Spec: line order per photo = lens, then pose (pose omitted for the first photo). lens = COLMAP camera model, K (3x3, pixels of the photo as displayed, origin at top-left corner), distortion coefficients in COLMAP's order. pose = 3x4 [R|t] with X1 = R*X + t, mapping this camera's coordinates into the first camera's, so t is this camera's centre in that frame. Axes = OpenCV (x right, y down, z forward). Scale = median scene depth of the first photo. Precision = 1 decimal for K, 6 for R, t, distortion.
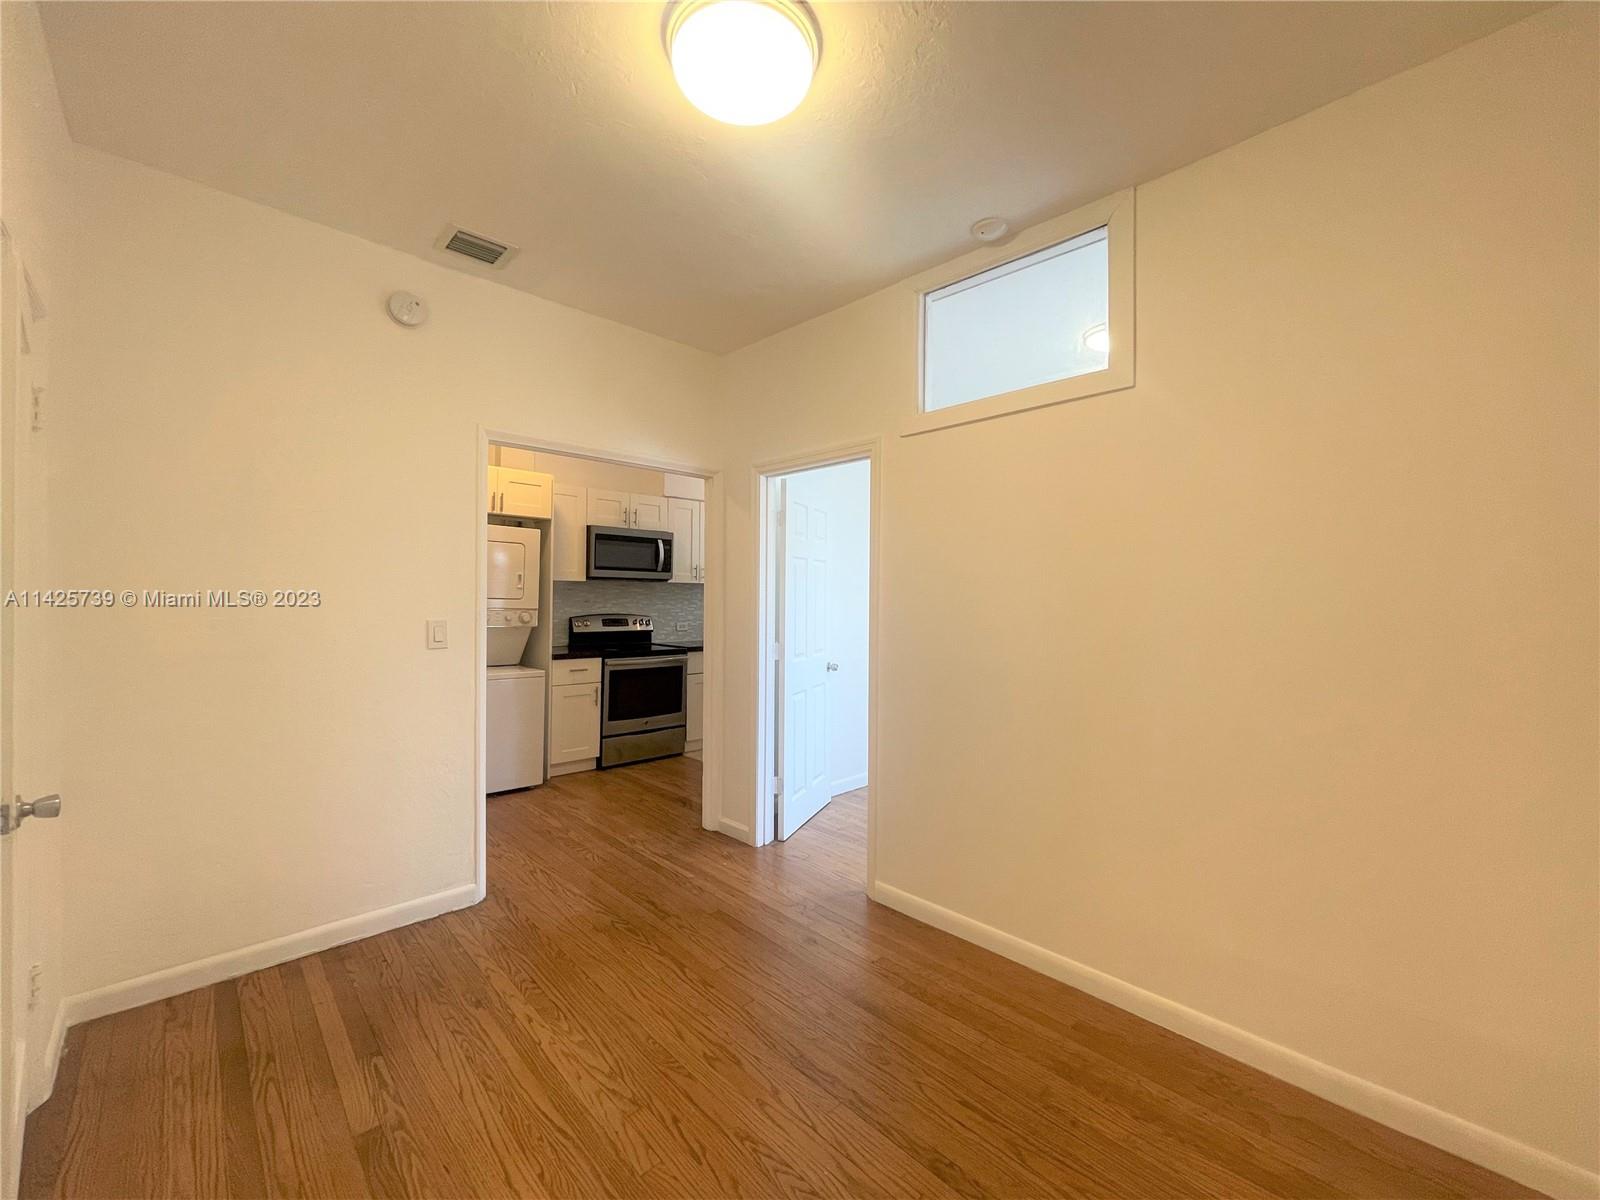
lens RADIAL K [[640.3, 0, 802.1], [0, 640.3, 592.1], [0, 0, 1]] dist [0.003806, 0.000555]
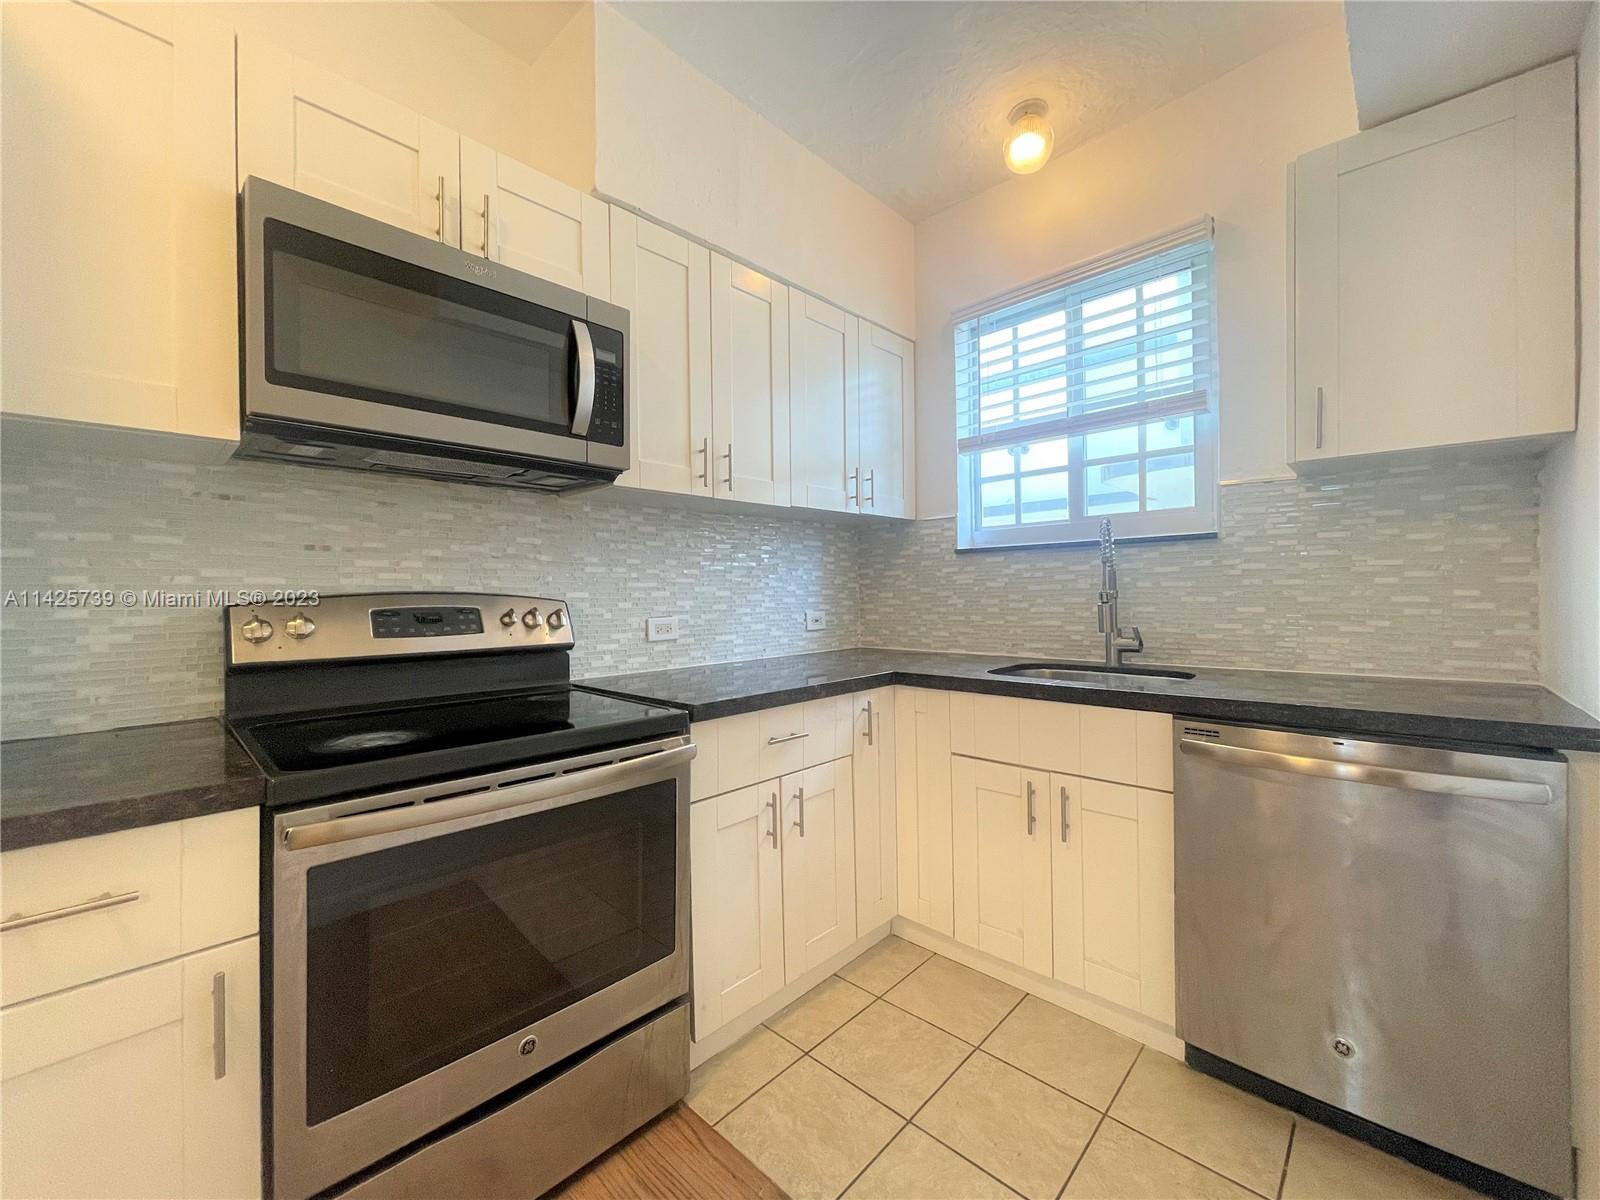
lens RADIAL K [[639.2, 0, 793.5], [0, 639.2, 594.5], [0, 0, 1]] dist [-0.000845, -0.000364]
pose [[0.999154, -0.022385, 0.034503, -0.145583], [0.022070, 0.999711, 0.009501, 0.037507], [-0.034705, -0.008732, 0.999359, 0.738547]]
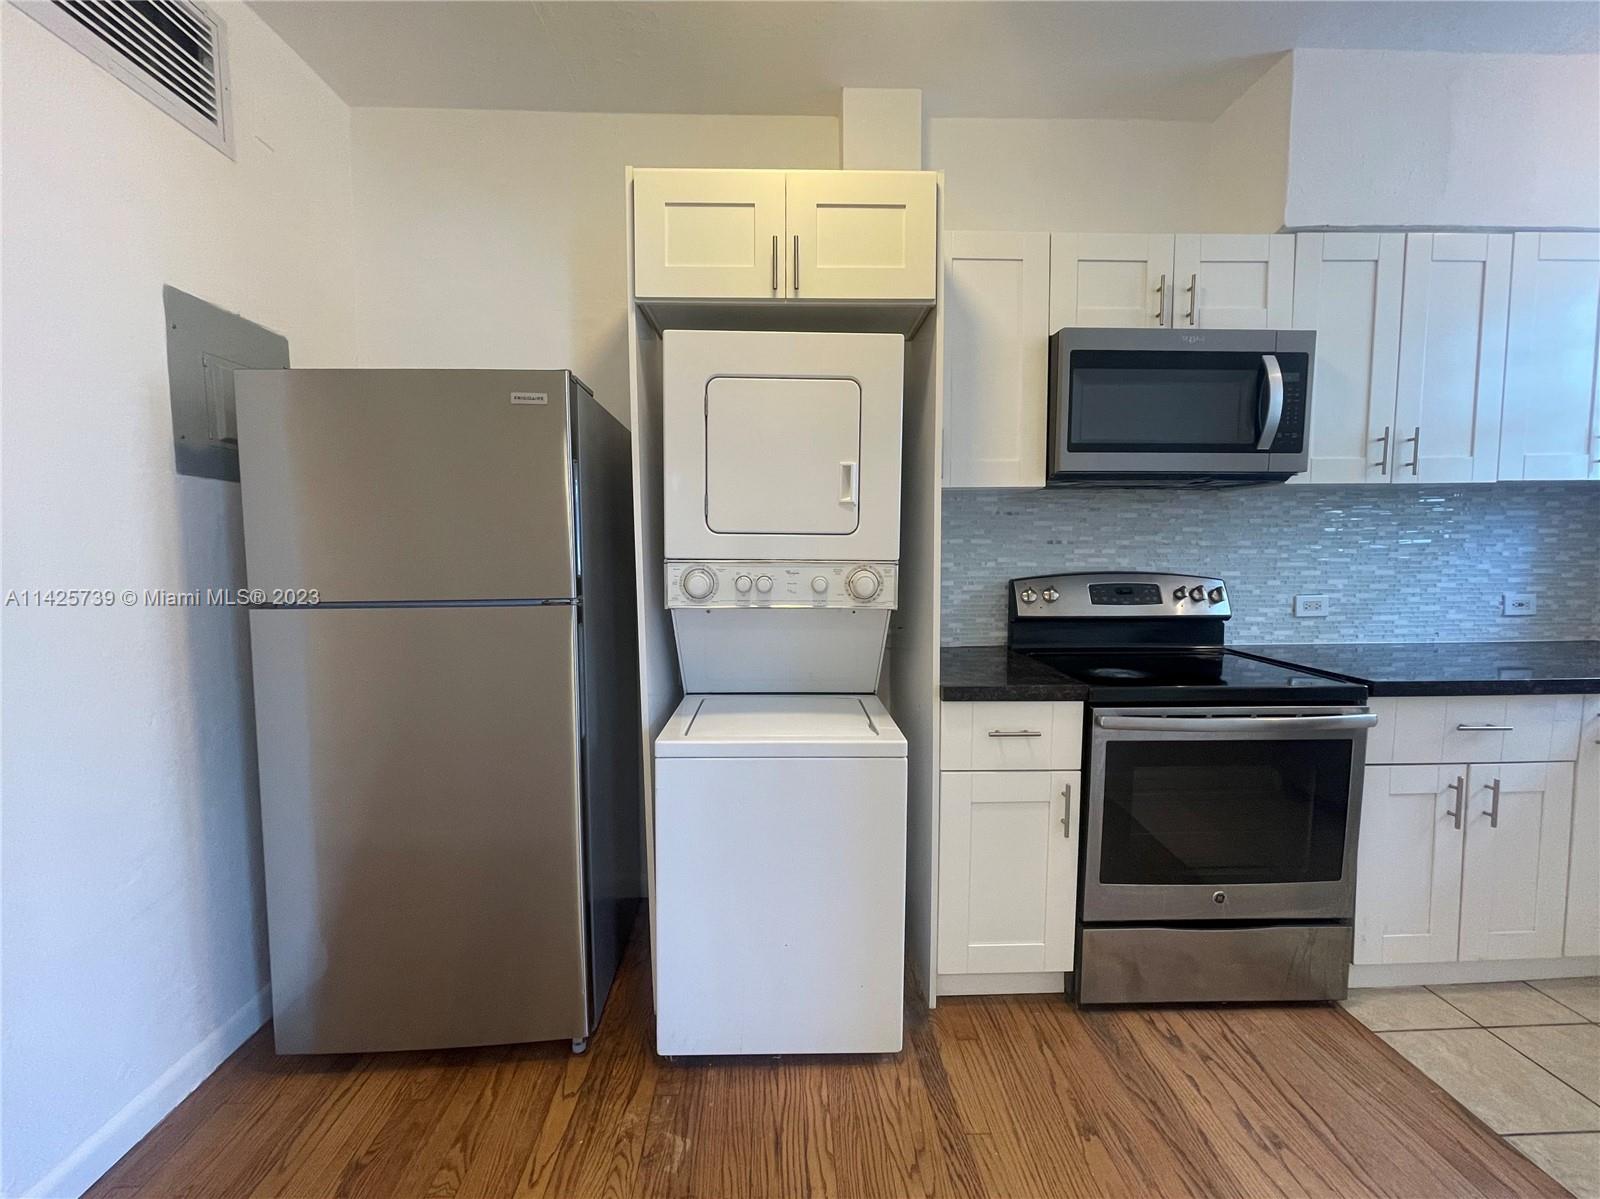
lens RADIAL K [[658.4, 0, 799.9], [0, 658.4, 591.5], [0, 0, 1]] dist [-0.000480, -0.000048]
pose [[0.740804, 0.033407, -0.670891, -0.173728], [0.018238, 0.997394, 0.069804, 0.014153], [0.671474, -0.063947, 0.738264, 0.585447]]
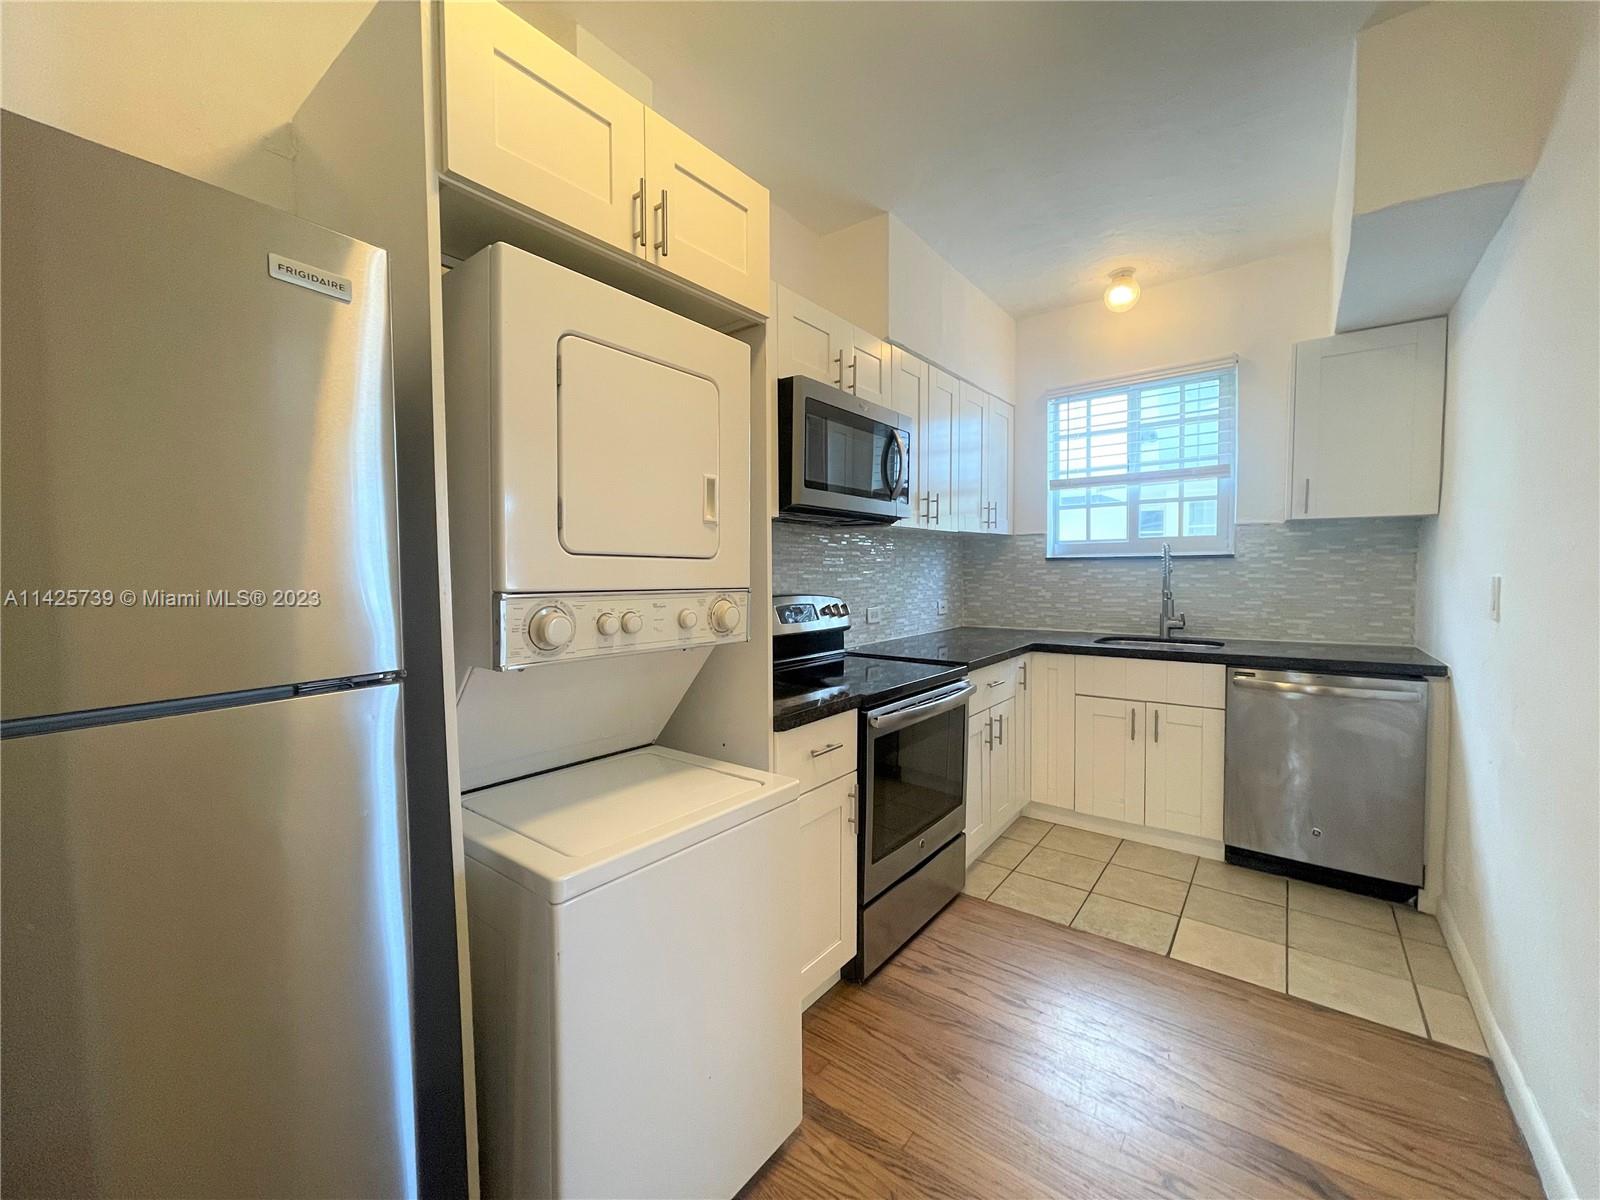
lens RADIAL K [[640.3, 0, 802.1], [0, 640.3, 592.1], [0, 0, 1]] dist [0.003806, 0.000555]
pose [[0.989894, -0.022330, 0.140042, -0.367357], [0.016004, 0.998807, 0.046141, 0.011506], [-0.140906, -0.043433, 0.989070, 0.568017]]
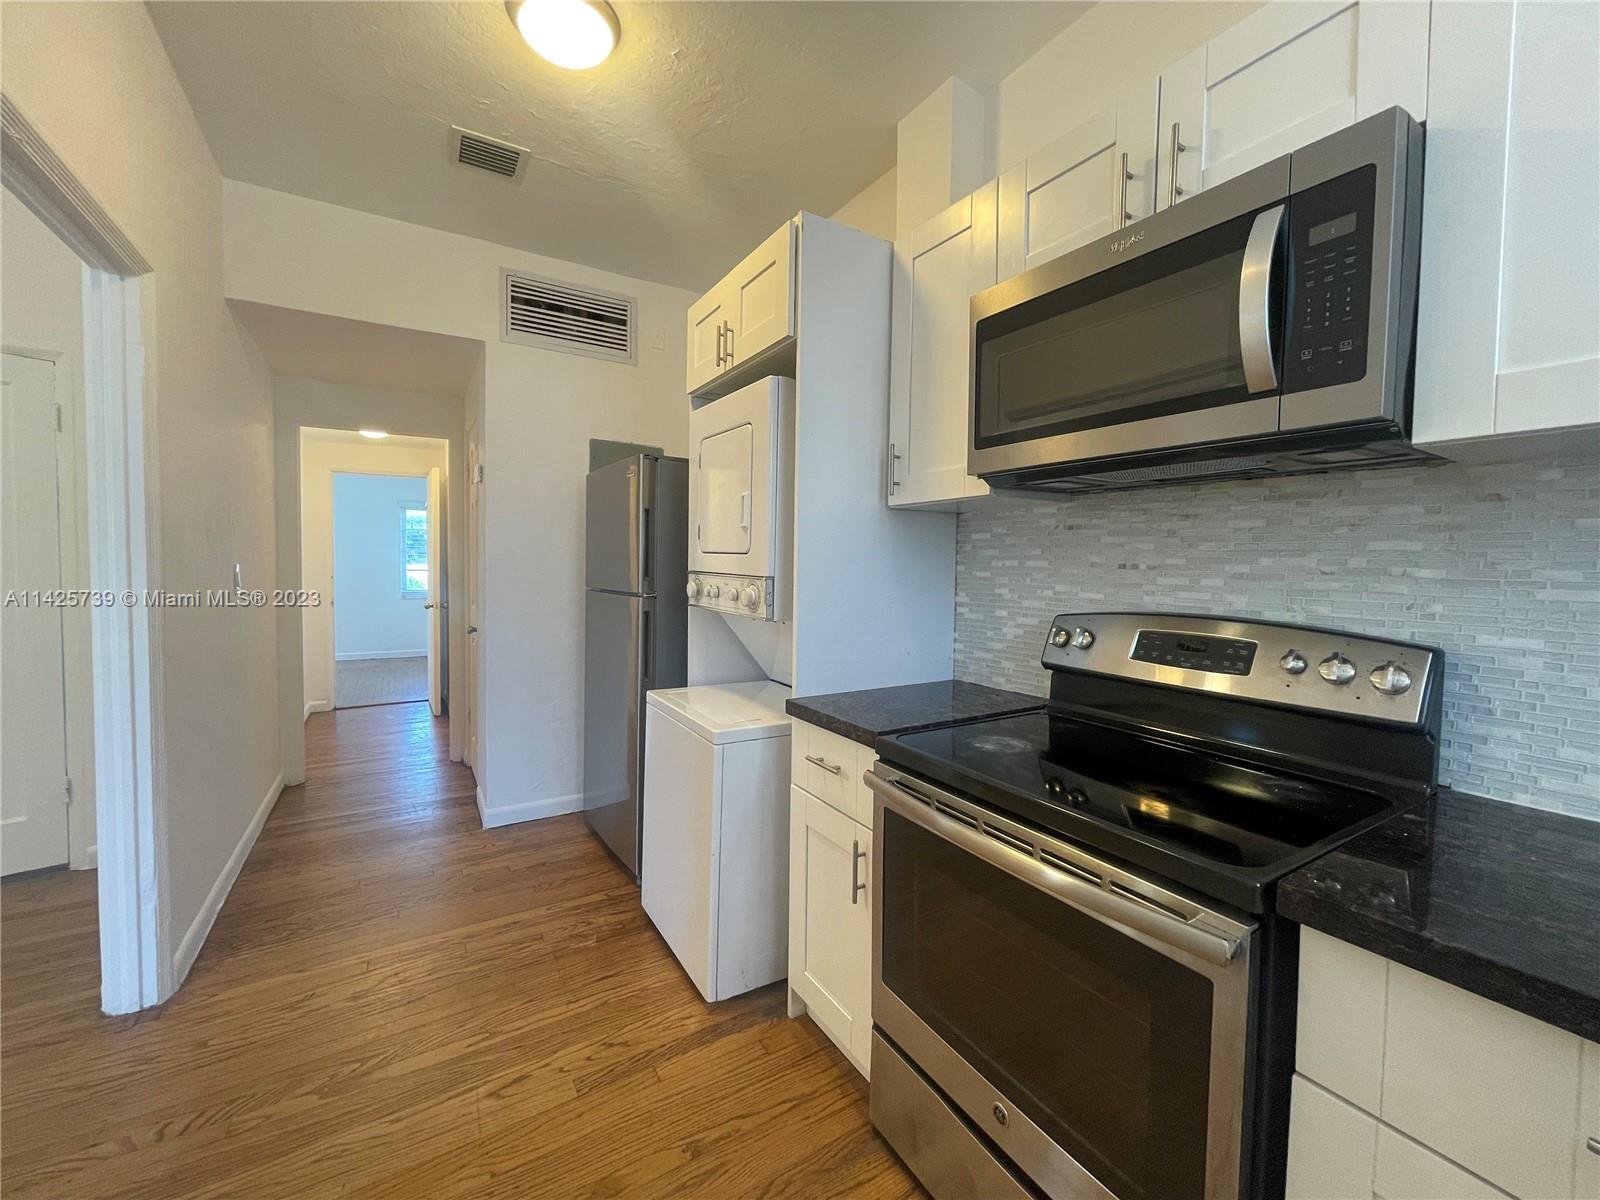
lens RADIAL K [[647.5, 0, 799.8], [0, 647.5, 591.4], [0, 0, 1]] dist [0.001173, 0.000107]
pose [[-0.215112, 0.026380, -0.976233, -0.018413], [-0.011290, 0.999501, 0.029496, 0.019580], [0.976524, 0.017367, -0.214706, 0.941628]]
